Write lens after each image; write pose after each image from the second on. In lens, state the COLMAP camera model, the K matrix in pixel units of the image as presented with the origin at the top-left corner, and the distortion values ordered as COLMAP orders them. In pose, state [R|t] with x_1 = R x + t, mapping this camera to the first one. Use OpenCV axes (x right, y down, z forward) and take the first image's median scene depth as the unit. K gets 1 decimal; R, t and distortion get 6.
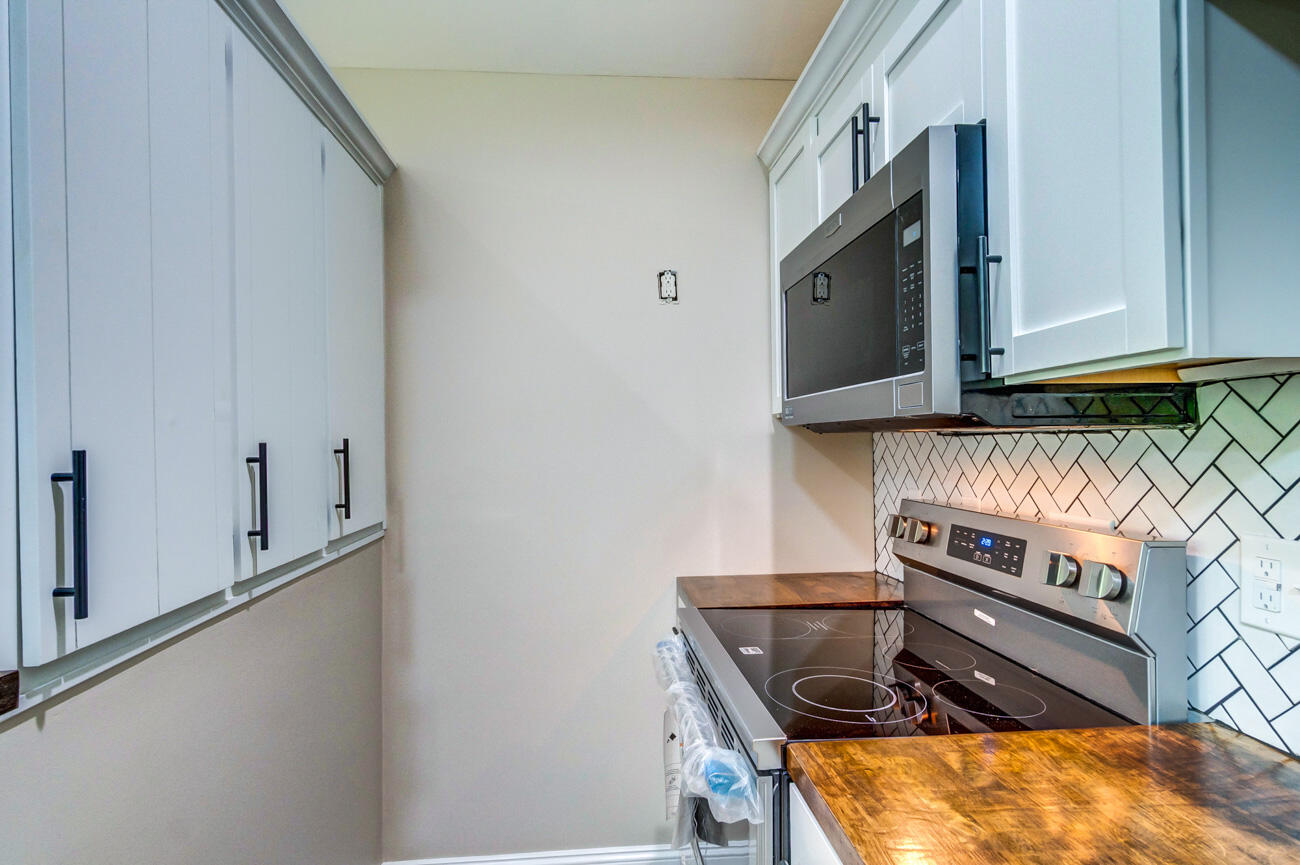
lens RADIAL K [[685.5, 0, 645.4], [0, 685.5, 437.4], [0, 0, 1]] dist [0.011233, -0.000228]
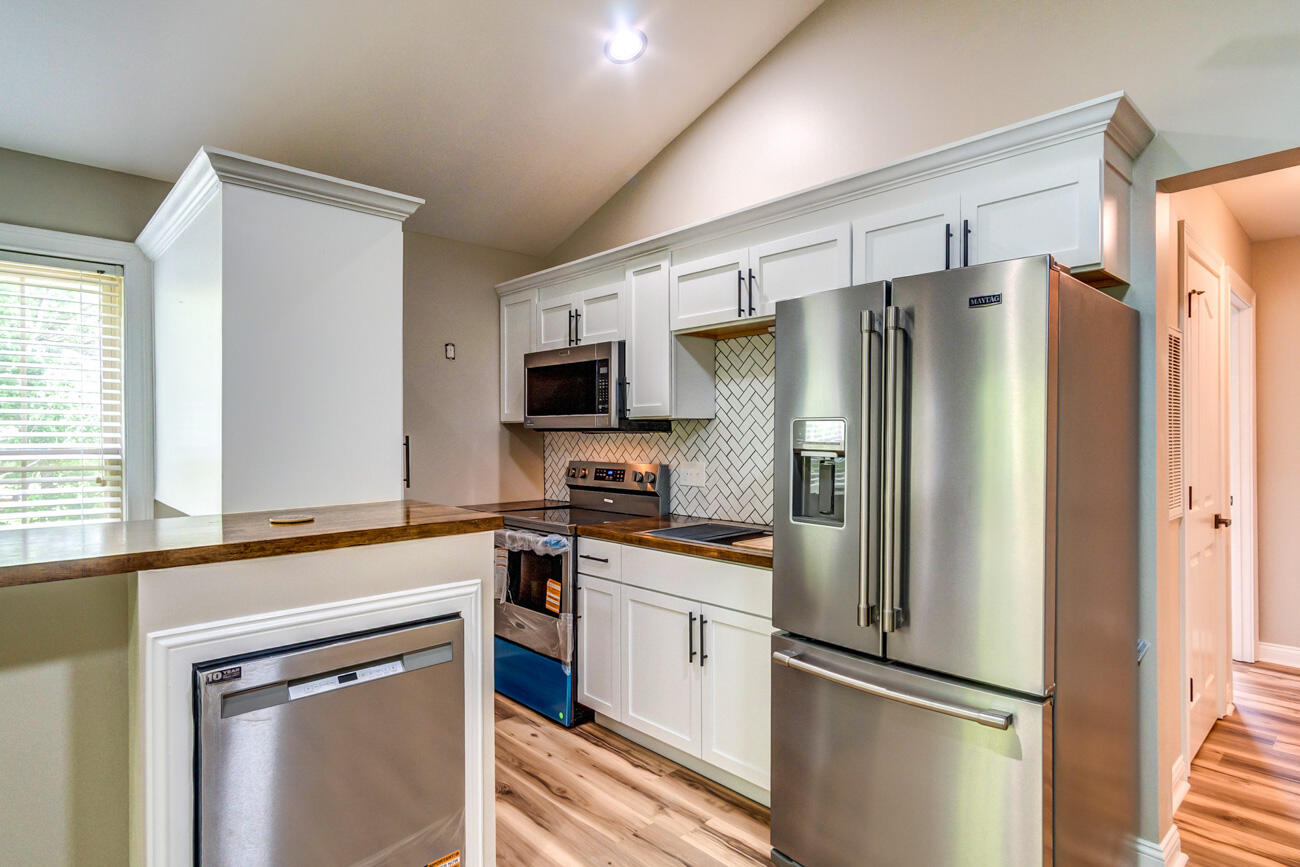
lens RADIAL K [[685.5, 0, 645.4], [0, 685.5, 438.4], [0, 0, 1]] dist [0.011233, -0.000228]
pose [[0.786218, 0.007199, 0.617907, -1.345069], [-0.012081, 0.999920, 0.003722, 0.004643], [-0.617831, -0.010391, 0.786242, -1.531413]]
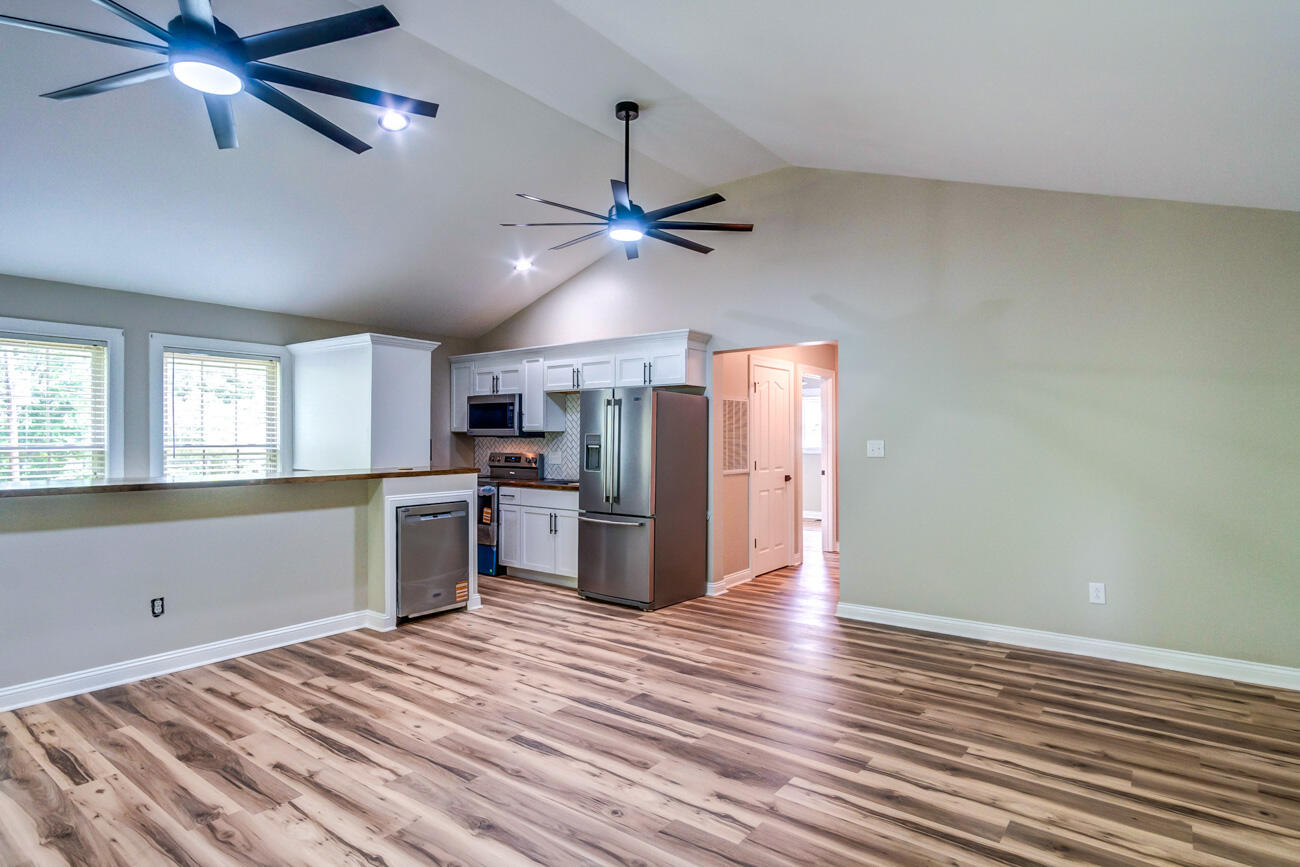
lens RADIAL K [[682.1, 0, 645.6], [0, 682.1, 432.4], [0, 0, 1]] dist [-0.000230, 0.001272]
pose [[0.671933, 0.020495, 0.740329, -3.395295], [-0.016231, 0.999784, -0.012946, 0.003002], [-0.740434, -0.003317, 0.672120, -4.116790]]
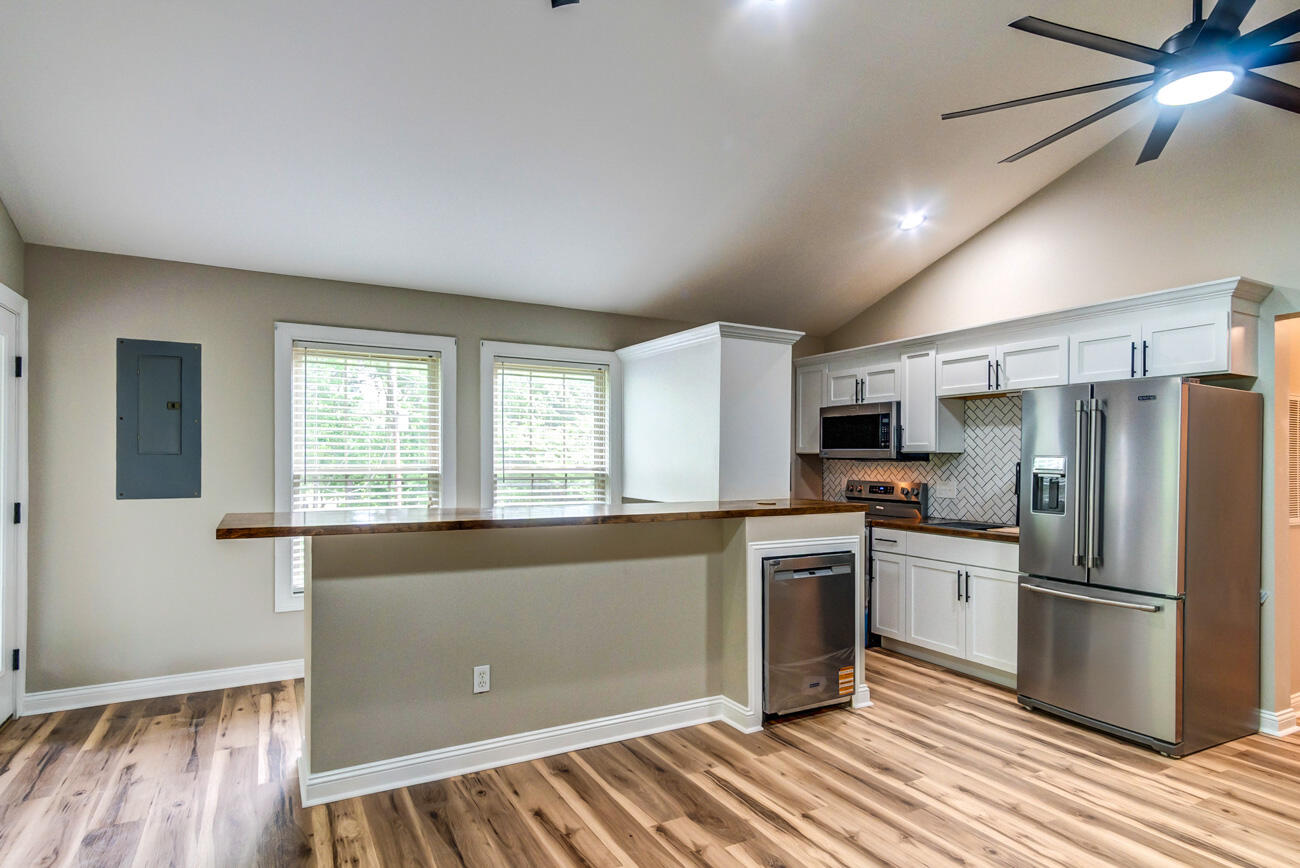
lens RADIAL K [[692.3, 0, 643.5], [0, 692.3, 457.5], [0, 0, 1]] dist [0.005621, 0.000072]
pose [[0.913773, 0.019932, 0.405735, -3.005772], [-0.021560, 0.999767, -0.000557, 0.004563], [-0.405652, -0.008239, 0.913991, -2.648894]]
